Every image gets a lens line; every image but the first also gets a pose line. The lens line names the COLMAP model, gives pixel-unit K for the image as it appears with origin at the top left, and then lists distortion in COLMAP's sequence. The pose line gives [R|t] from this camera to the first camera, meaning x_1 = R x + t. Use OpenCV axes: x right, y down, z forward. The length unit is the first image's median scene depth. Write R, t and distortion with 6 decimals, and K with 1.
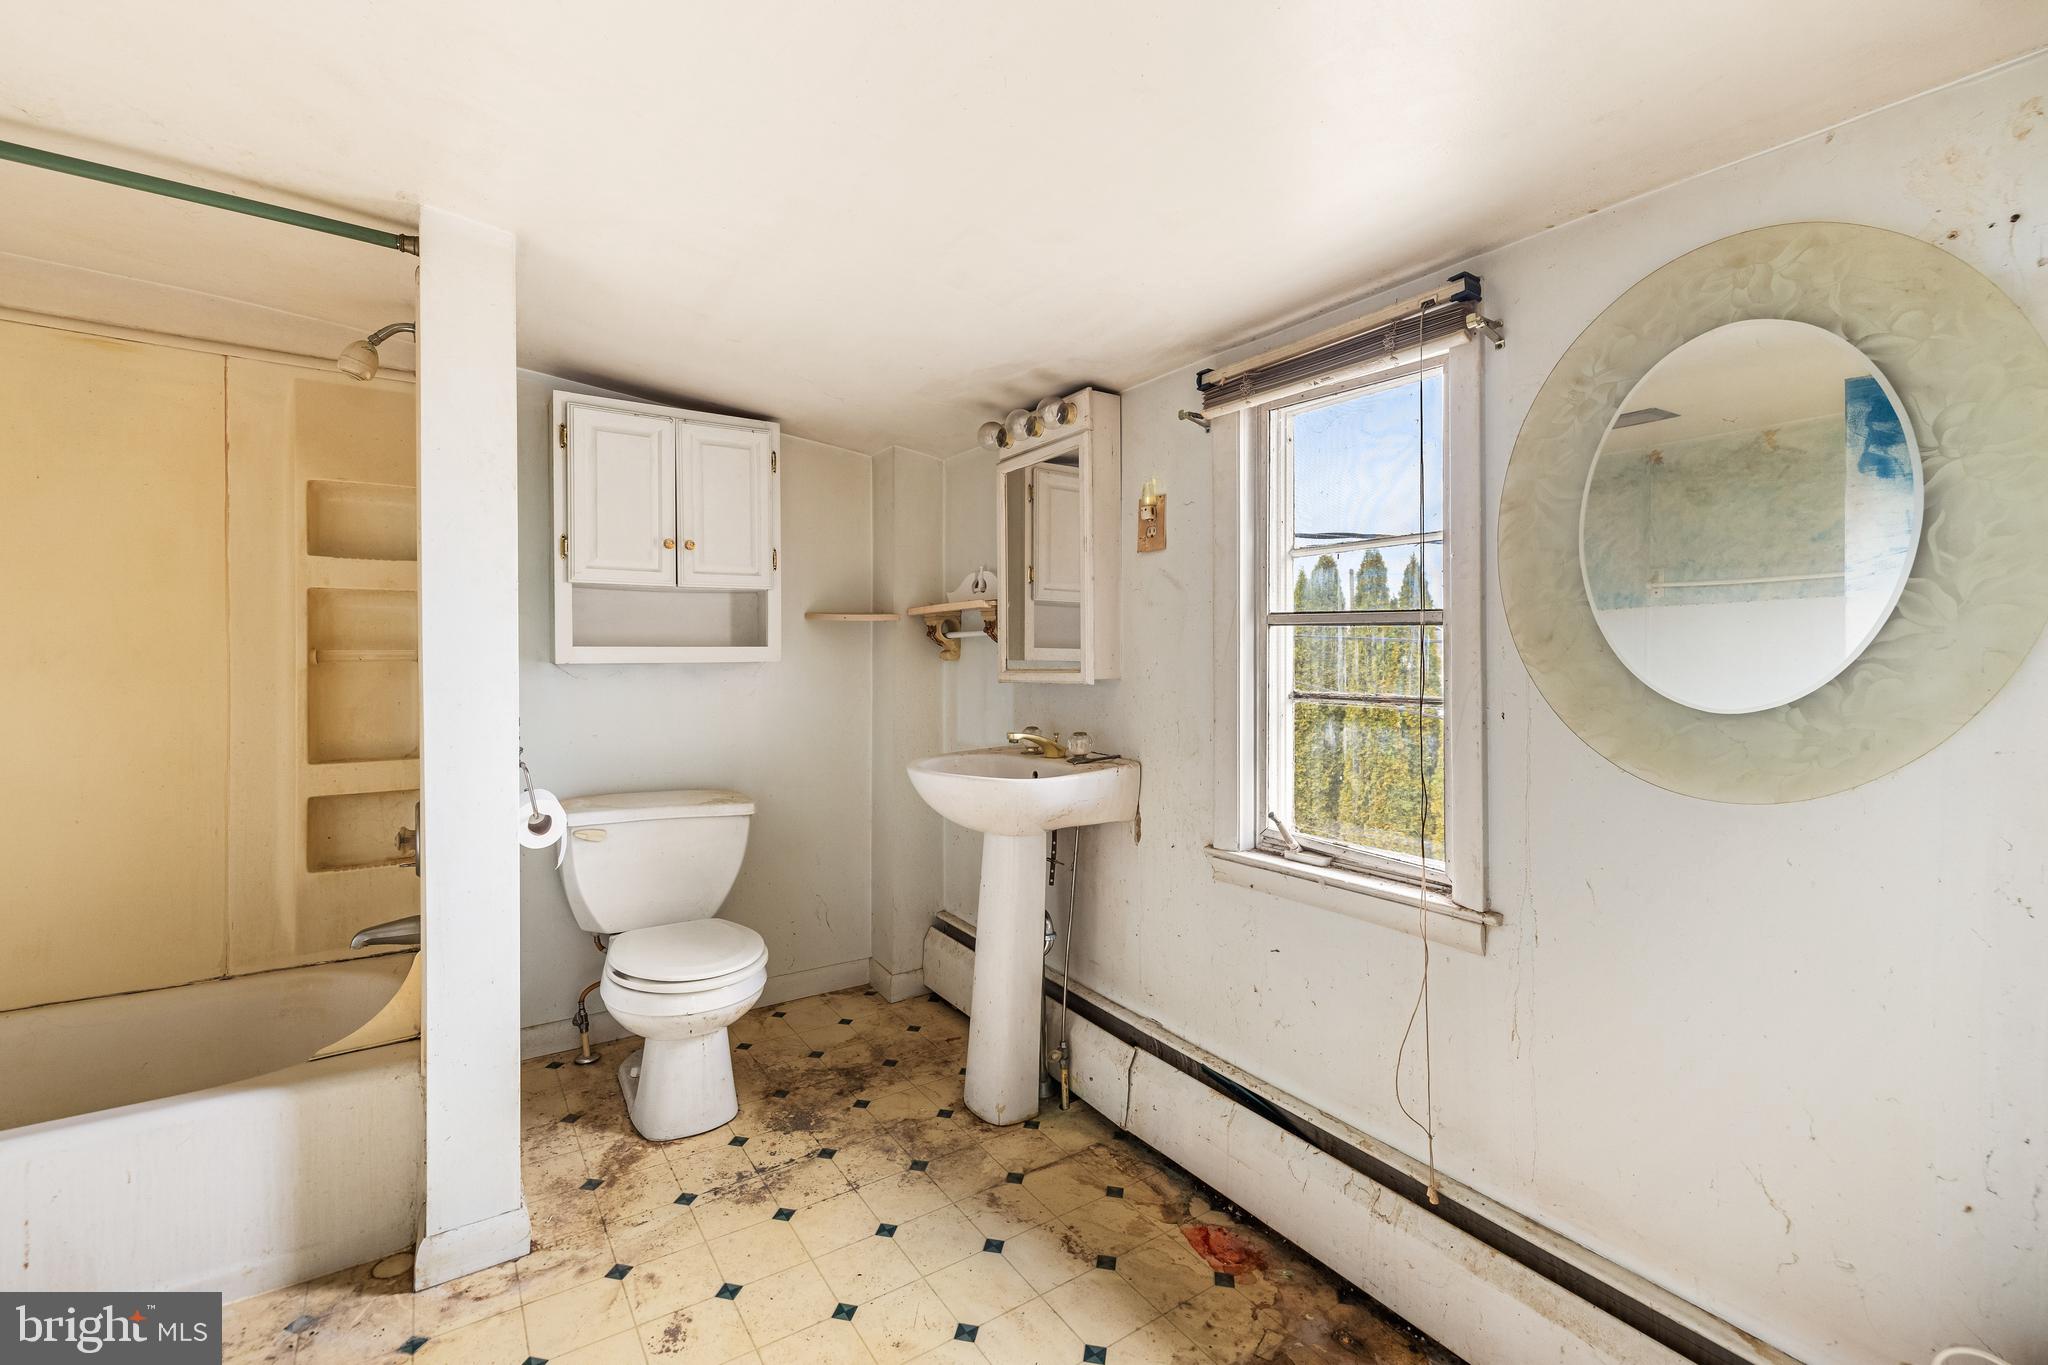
lens RADIAL K [[869.3, 0, 1011.9], [0, 869.3, 667.5], [0, 0, 1]] dist [0.000017, 0.000287]
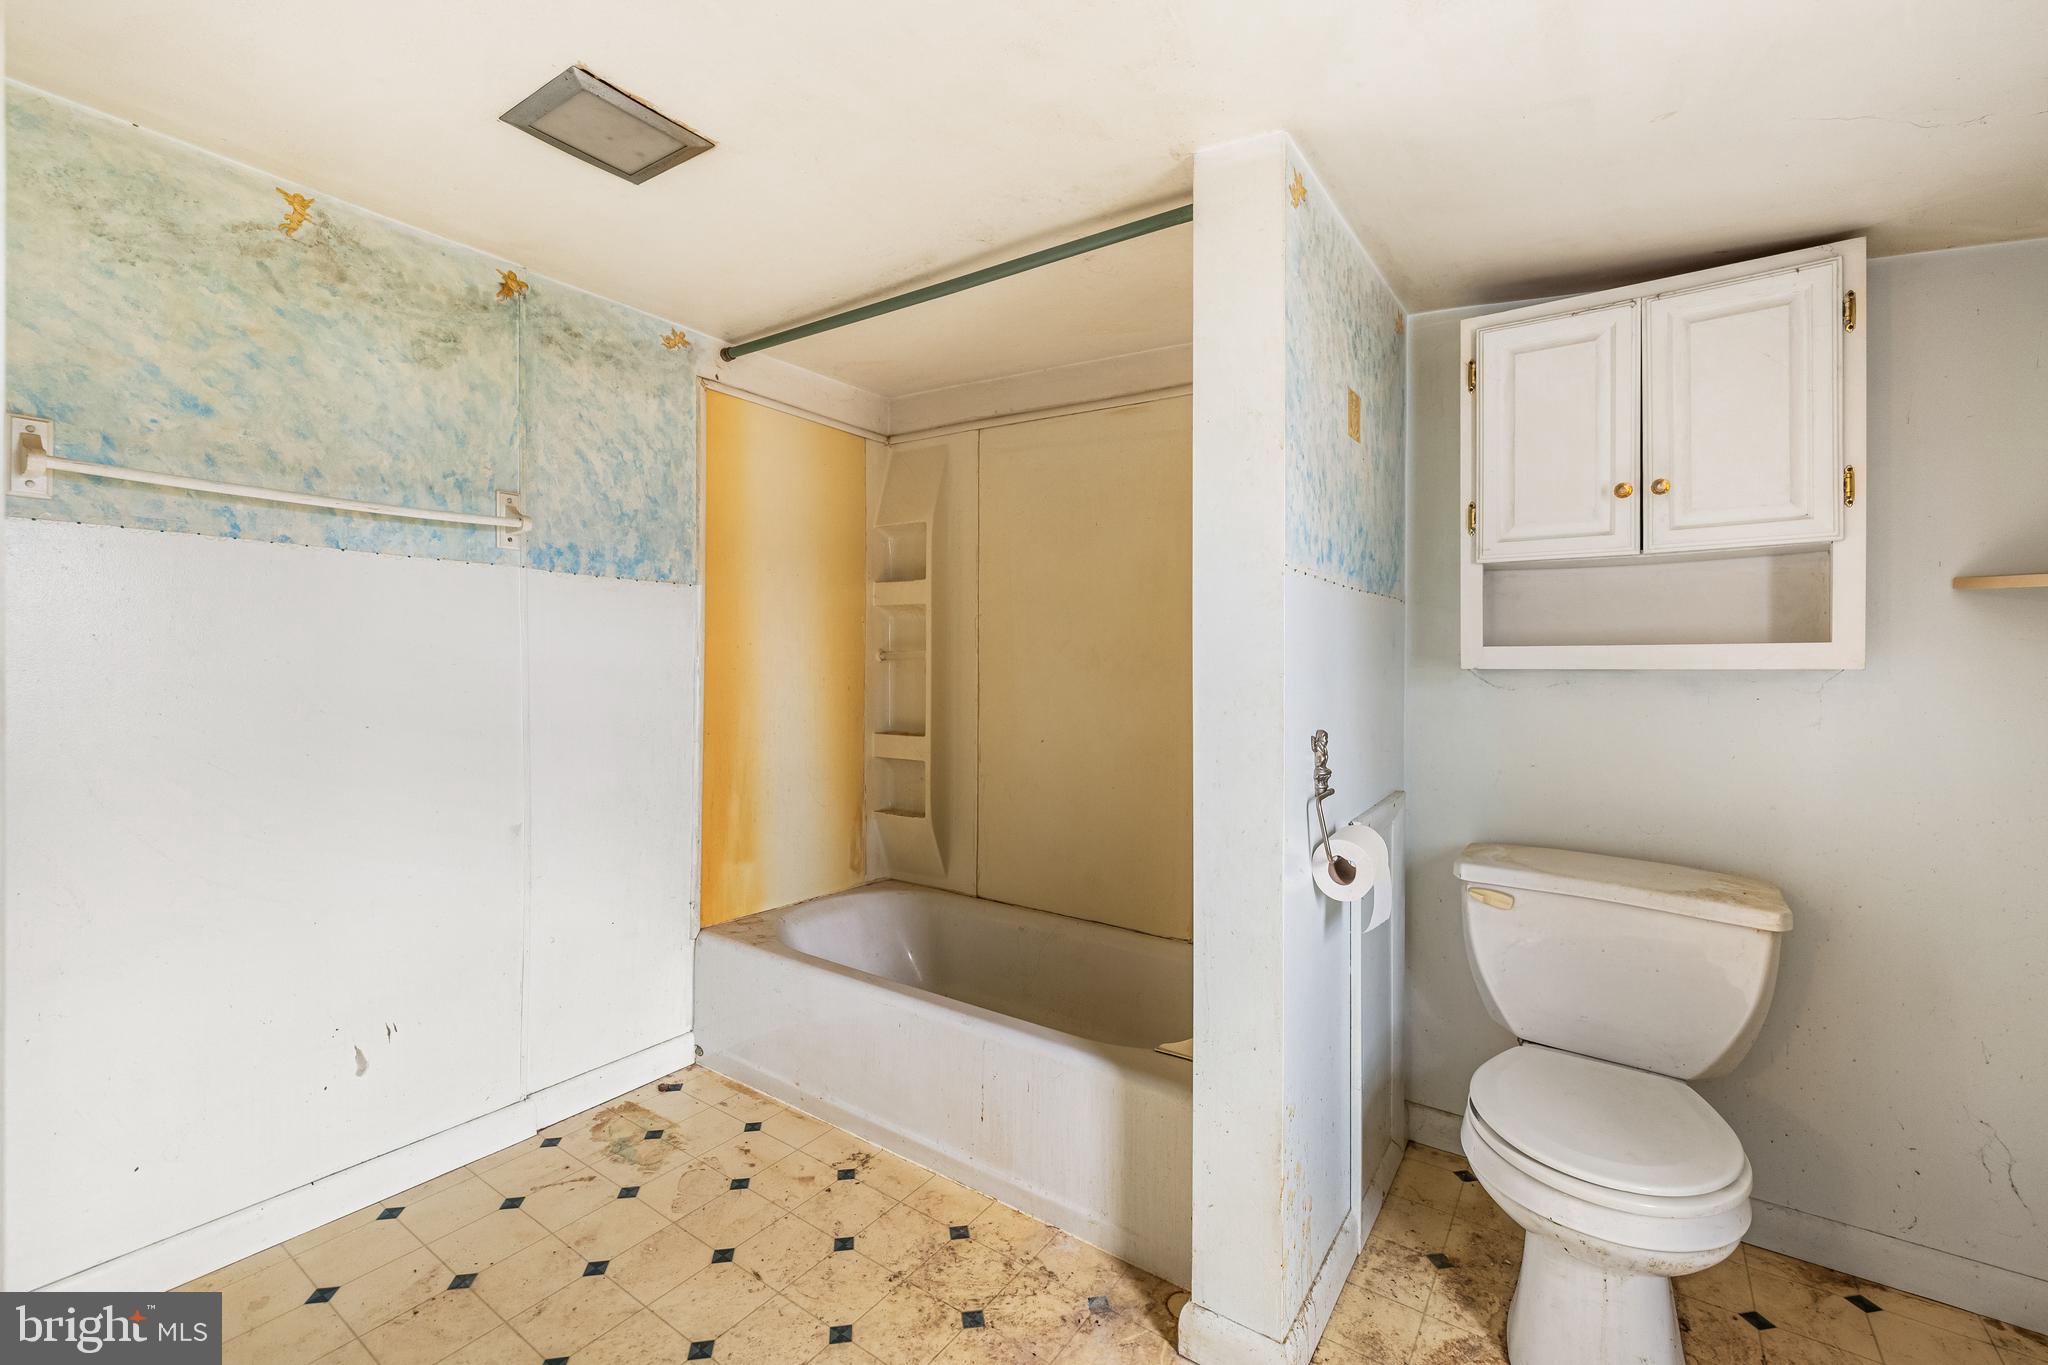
lens RADIAL K [[869.3, 0, 1027.2], [0, 869.3, 668.5], [0, 0, 1]] dist [0.000017, 0.000287]
pose [[0.353487, 0.008935, -0.935397, 0.071447], [-0.015578, 0.999872, 0.003664, -0.001170], [0.935310, 0.013276, 0.353581, 0.353119]]
